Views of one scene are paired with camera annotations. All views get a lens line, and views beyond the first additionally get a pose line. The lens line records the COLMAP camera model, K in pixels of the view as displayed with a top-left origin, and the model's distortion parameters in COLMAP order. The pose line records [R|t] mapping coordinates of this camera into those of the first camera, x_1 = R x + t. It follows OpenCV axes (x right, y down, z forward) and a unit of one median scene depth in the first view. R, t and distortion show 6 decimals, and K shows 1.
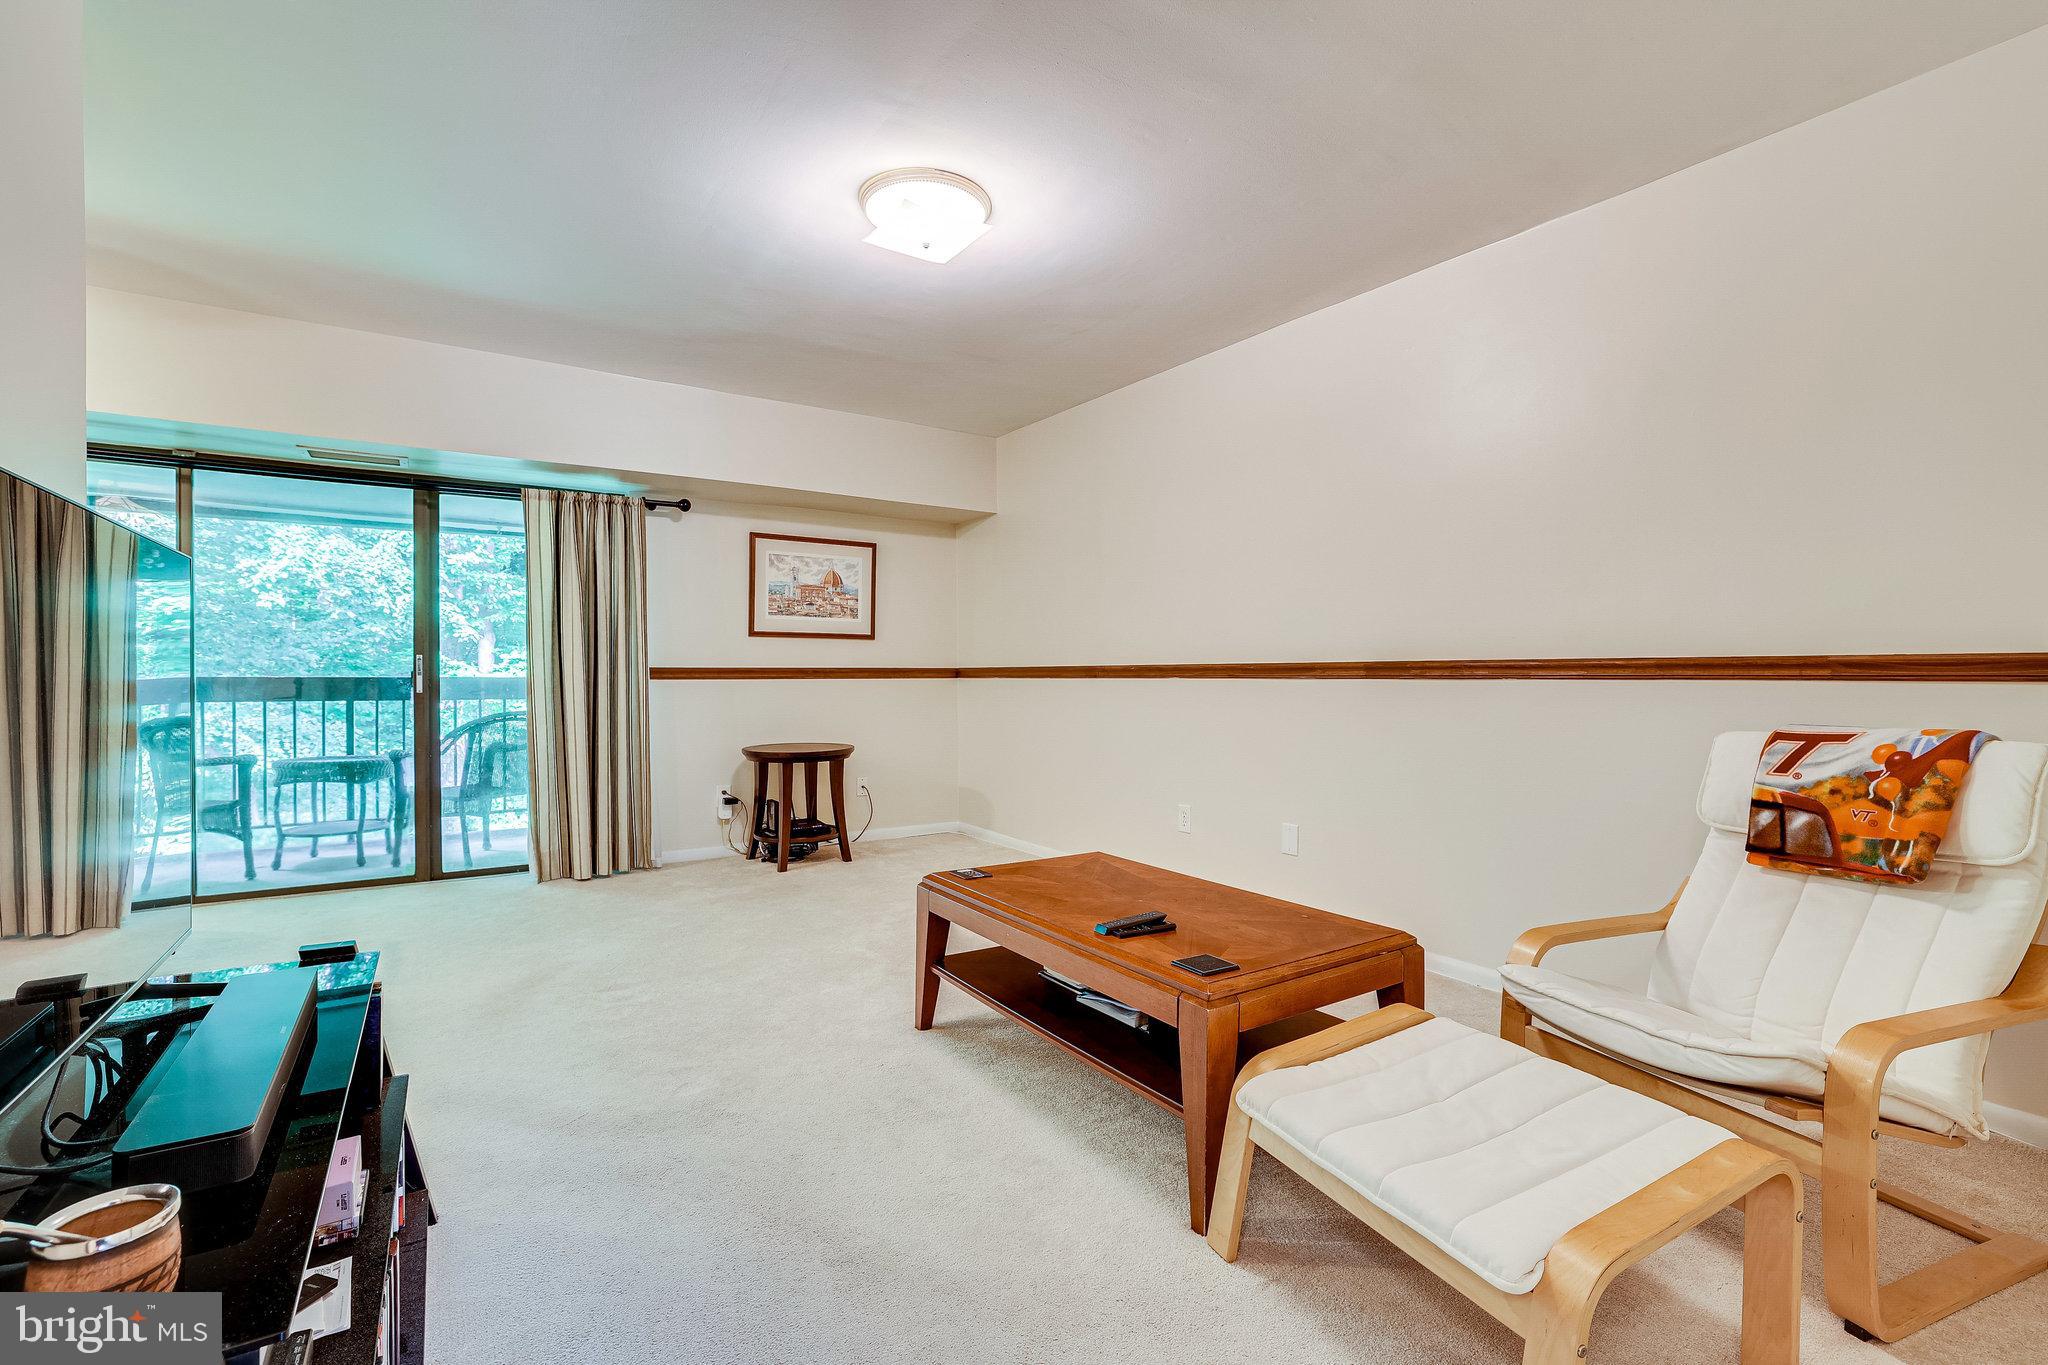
lens RADIAL K [[924.3, 0, 1037.2], [0, 924.3, 677.8], [0, 0, 1]] dist [-0.012597, 0.000189]
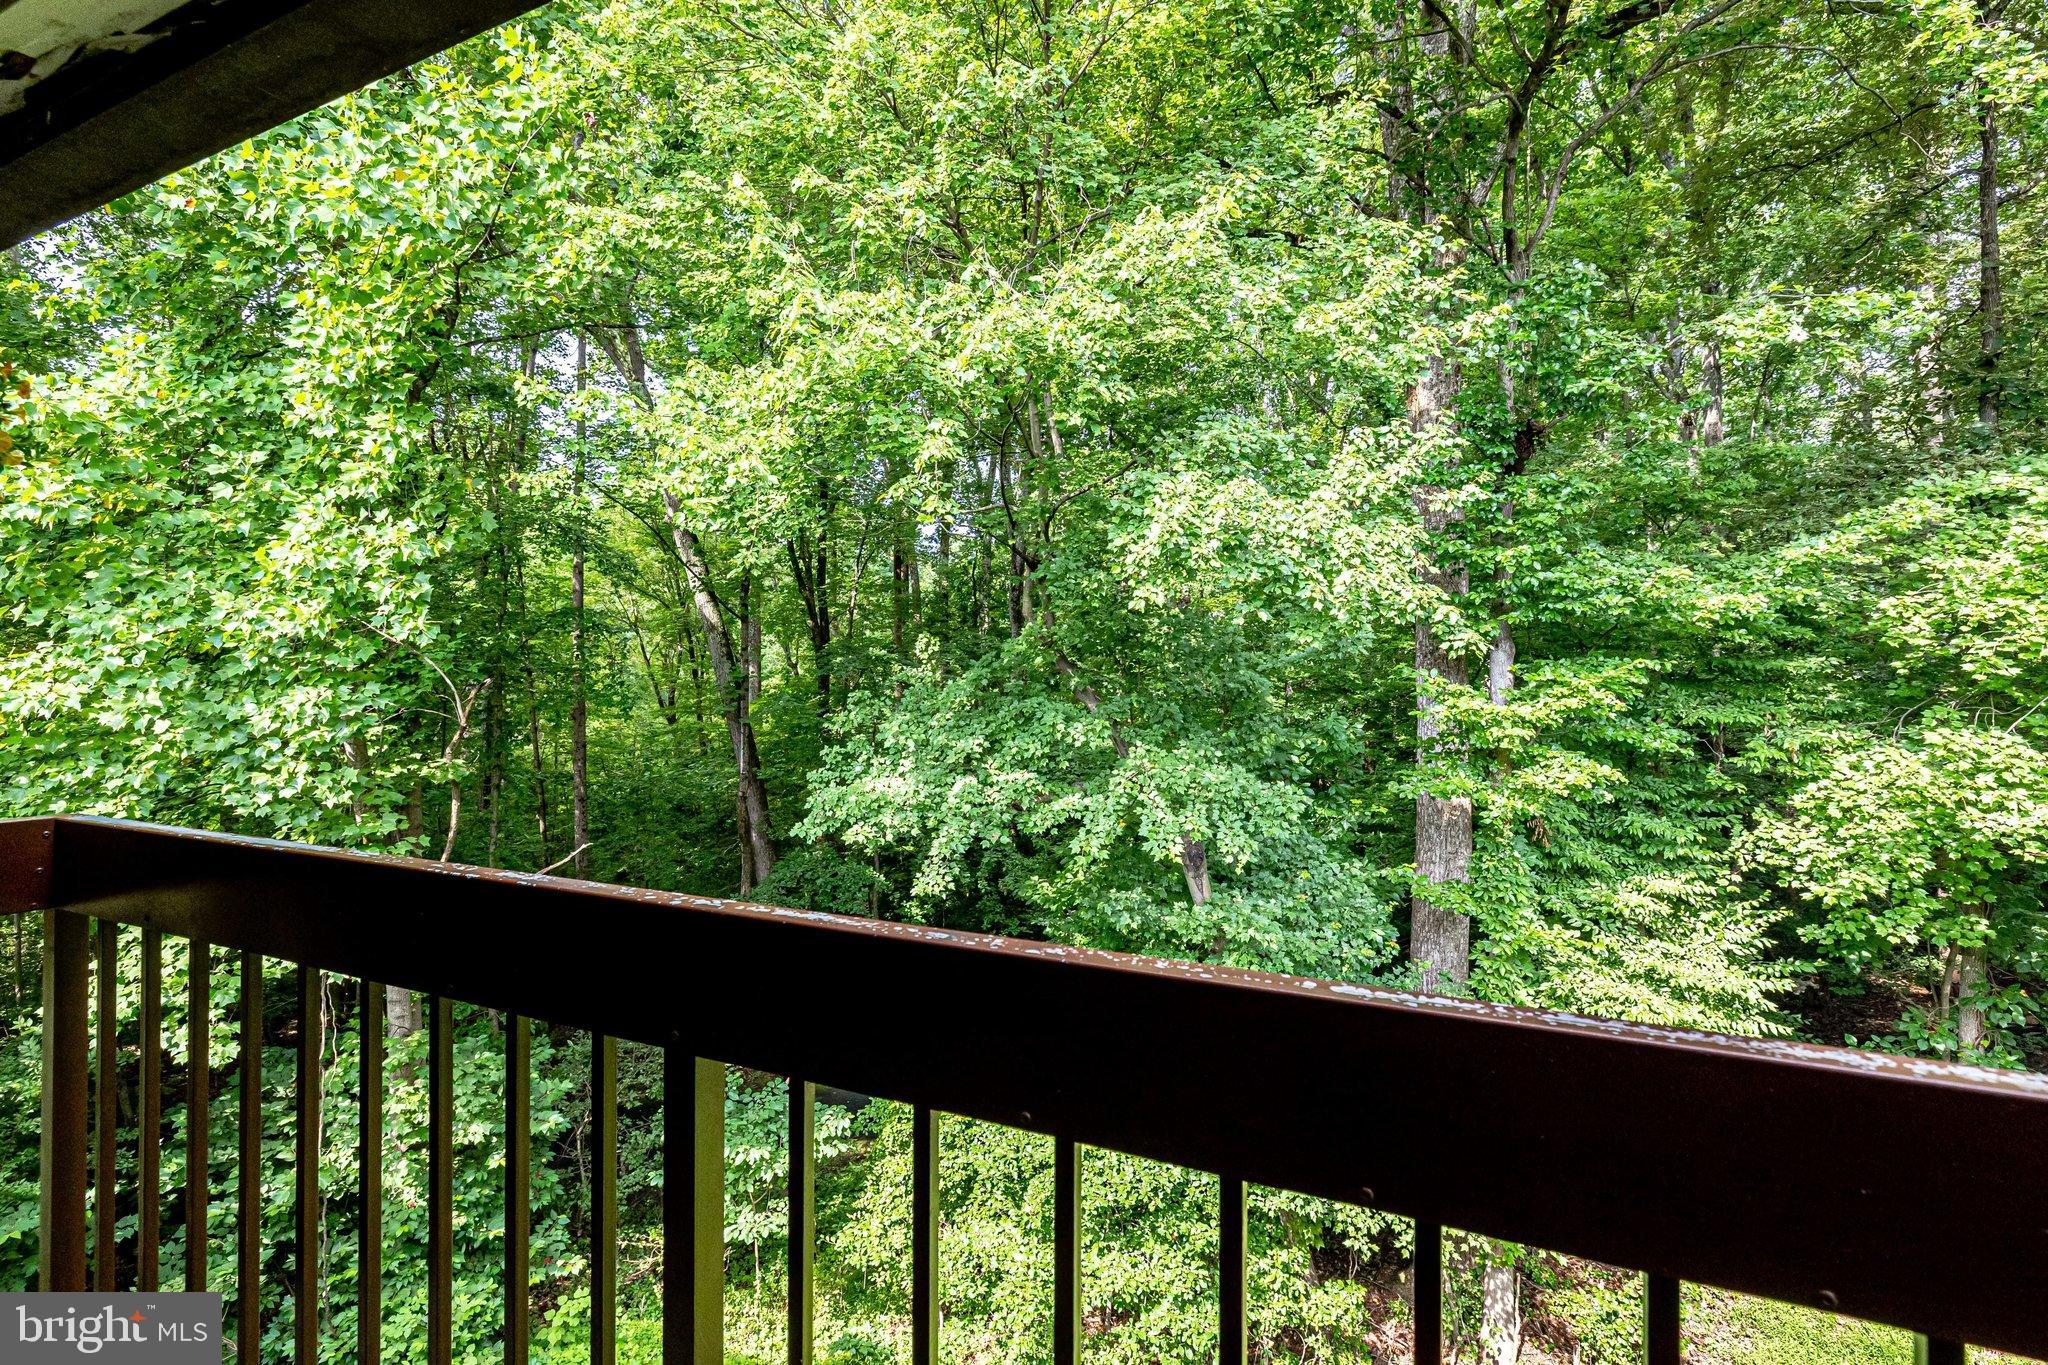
lens RADIAL K [[940.3, 0, 1023.9], [0, 940.3, 678.6], [0, 0, 1]] dist [-0.000513, -0.000018]
pose [[0.525368, -0.005818, -0.850855, -0.290903], [-0.006162, 0.999924, -0.010642, -0.019433], [0.850853, 0.010834, 0.525292, 0.501956]]
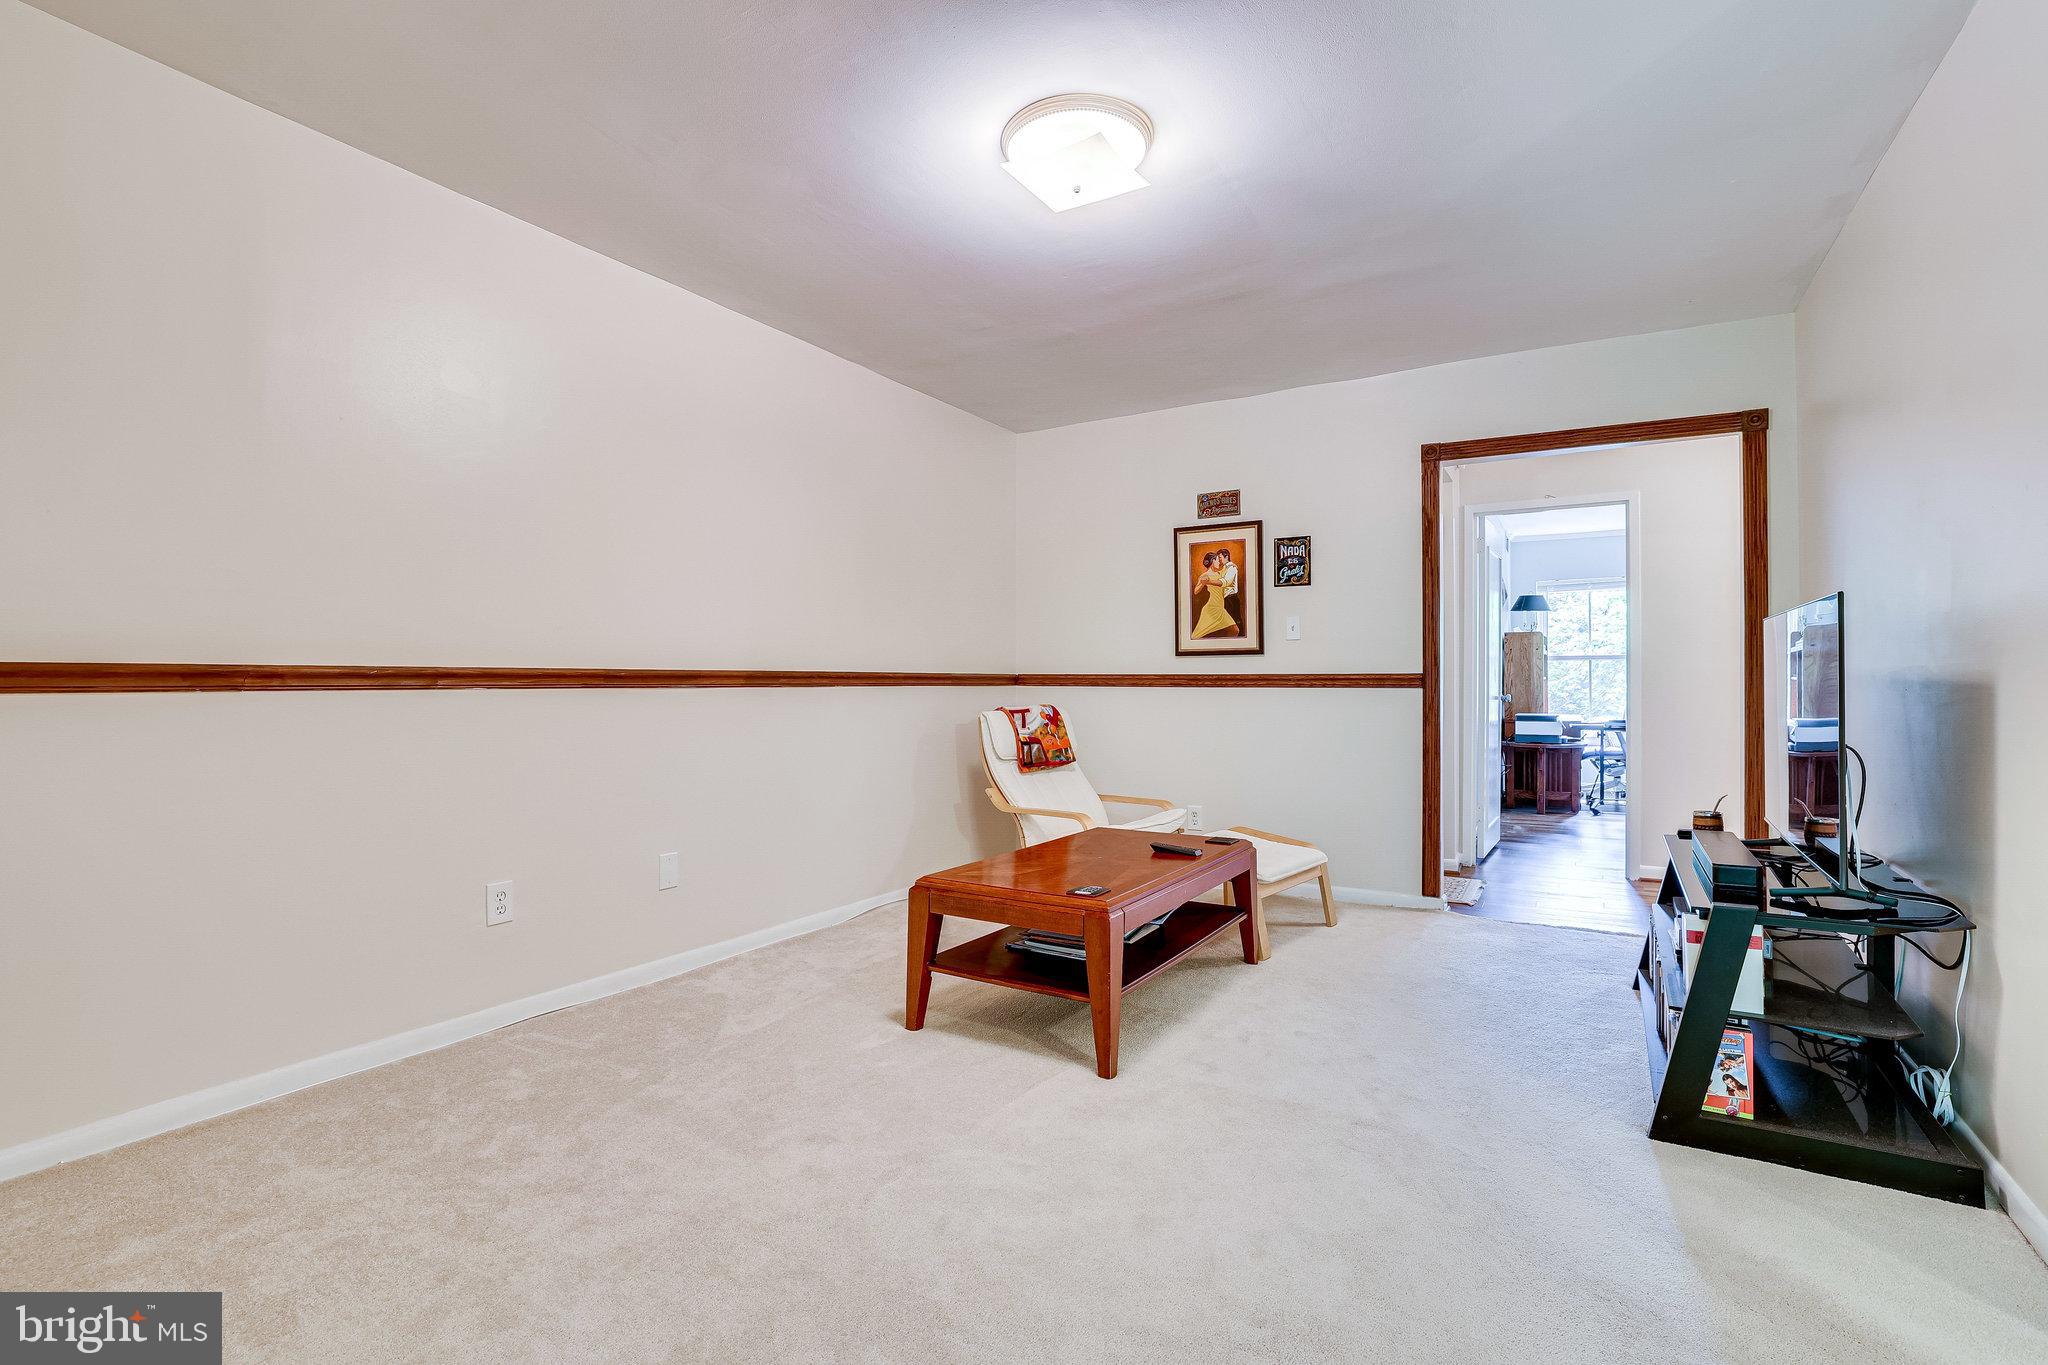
lens RADIAL K [[924.3, 0, 1030.4], [0, 924.3, 679.6], [0, 0, 1]] dist [-0.012597, 0.000189]
pose [[-0.416499, 0.003000, 0.909131, -1.148495], [0.002036, 0.999995, -0.002368, -0.007063], [-0.909134, 0.000865, -0.416503, 1.808481]]
